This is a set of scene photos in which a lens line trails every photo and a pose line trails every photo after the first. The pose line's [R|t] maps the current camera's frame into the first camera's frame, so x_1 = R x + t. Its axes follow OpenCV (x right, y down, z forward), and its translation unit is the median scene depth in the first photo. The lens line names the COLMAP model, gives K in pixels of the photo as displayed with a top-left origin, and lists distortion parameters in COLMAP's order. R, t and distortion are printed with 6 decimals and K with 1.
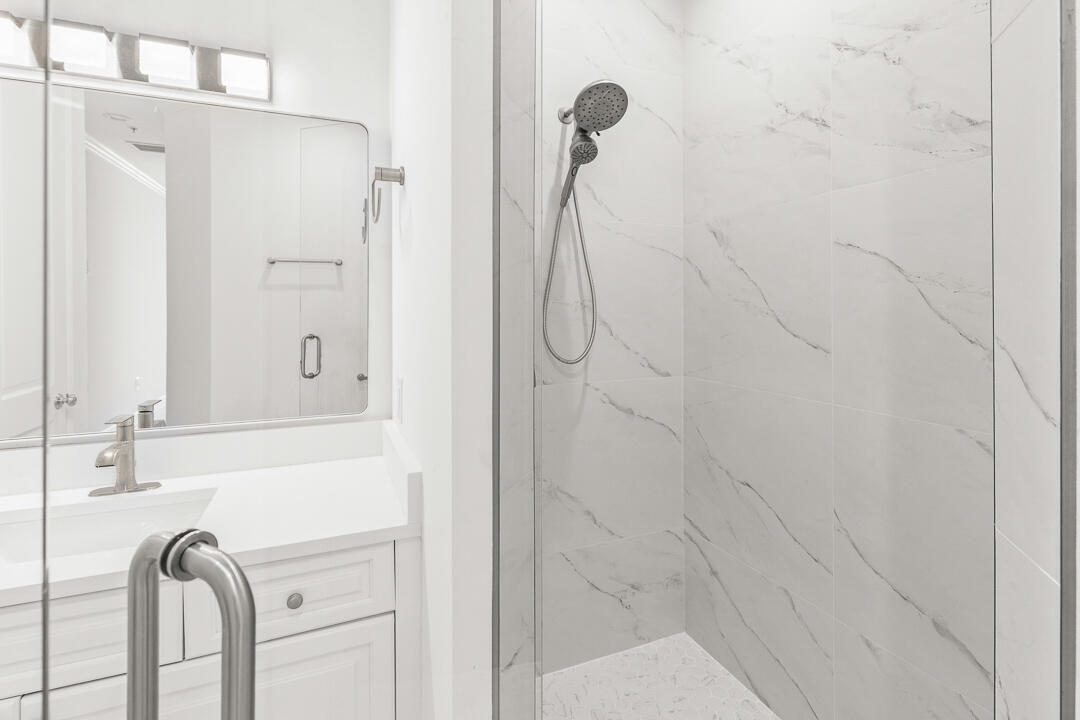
lens RADIAL K [[500.4, 0, 537.5], [0, 500.4, 306.4], [0, 0, 1]] dist [0.000338, -0.000467]
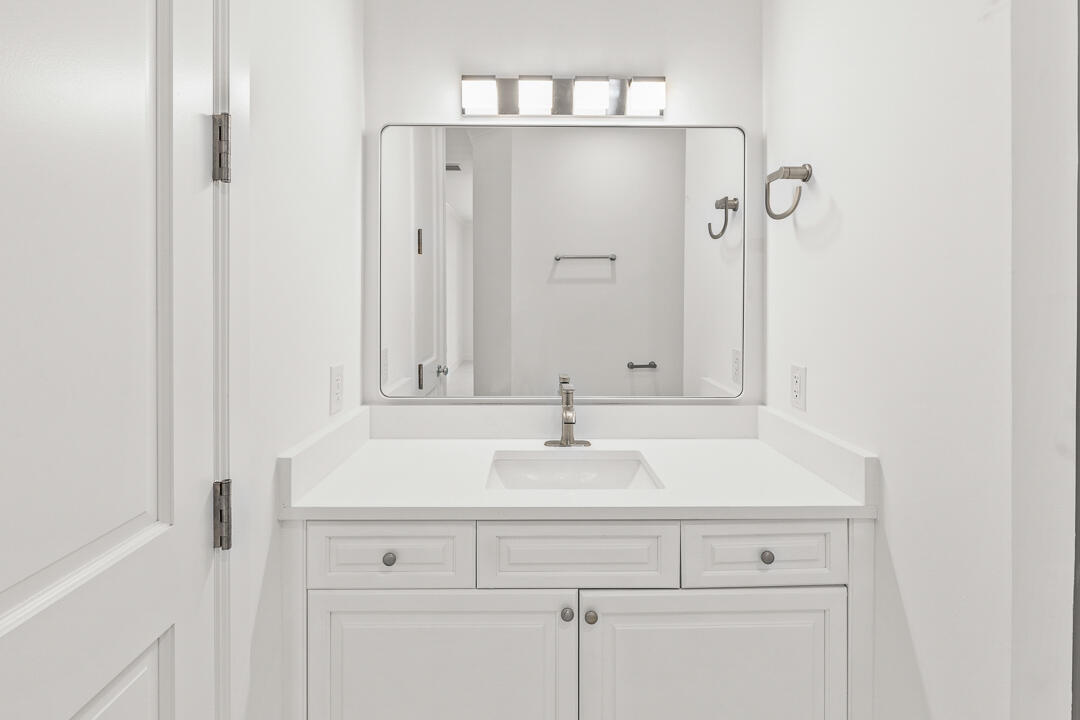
lens RADIAL K [[499.4, 0, 541.3], [0, 499.4, 301.7], [0, 0, 1]] dist [-0.002915, -0.000146]
pose [[0.930816, 0.005140, -0.365451, -0.346024], [-0.002875, 0.999973, 0.006742, 0.002008], [0.365476, -0.005225, 0.930806, -0.148123]]
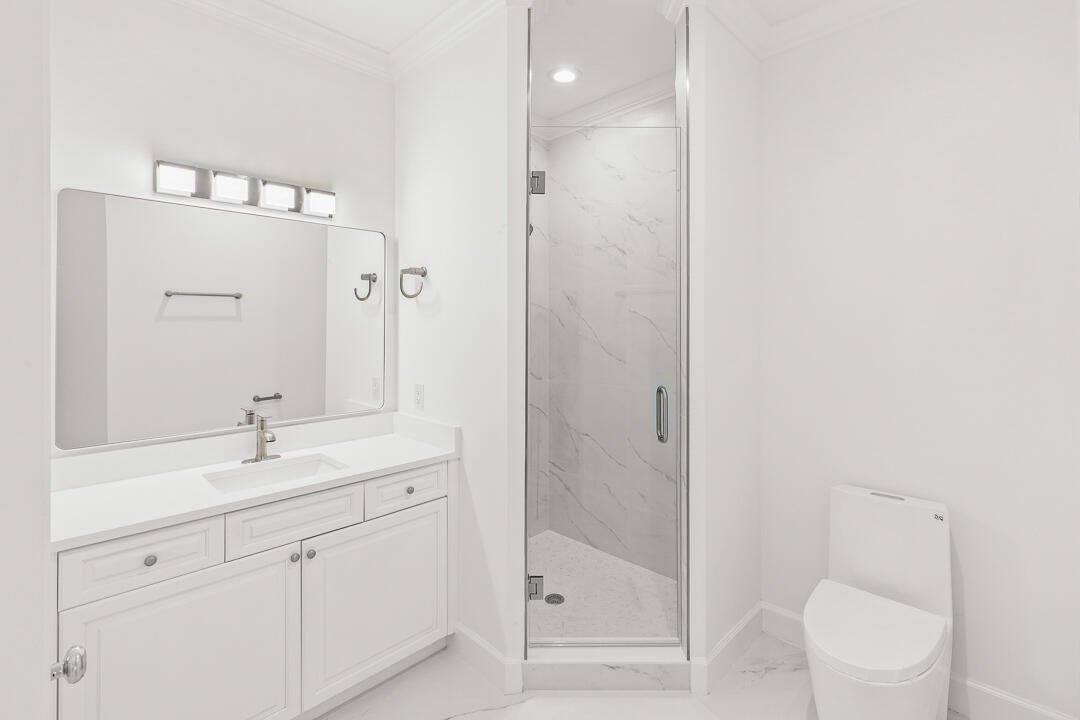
lens RADIAL K [[501.4, 0, 538.1], [0, 501.4, 324.6], [0, 0, 1]] dist [0.001702, 0.000053]
pose [[0.922893, -0.002581, 0.385049, -0.498122], [0.000842, 0.999989, 0.004685, -0.067101], [-0.385056, -0.004000, 0.922884, -0.699823]]
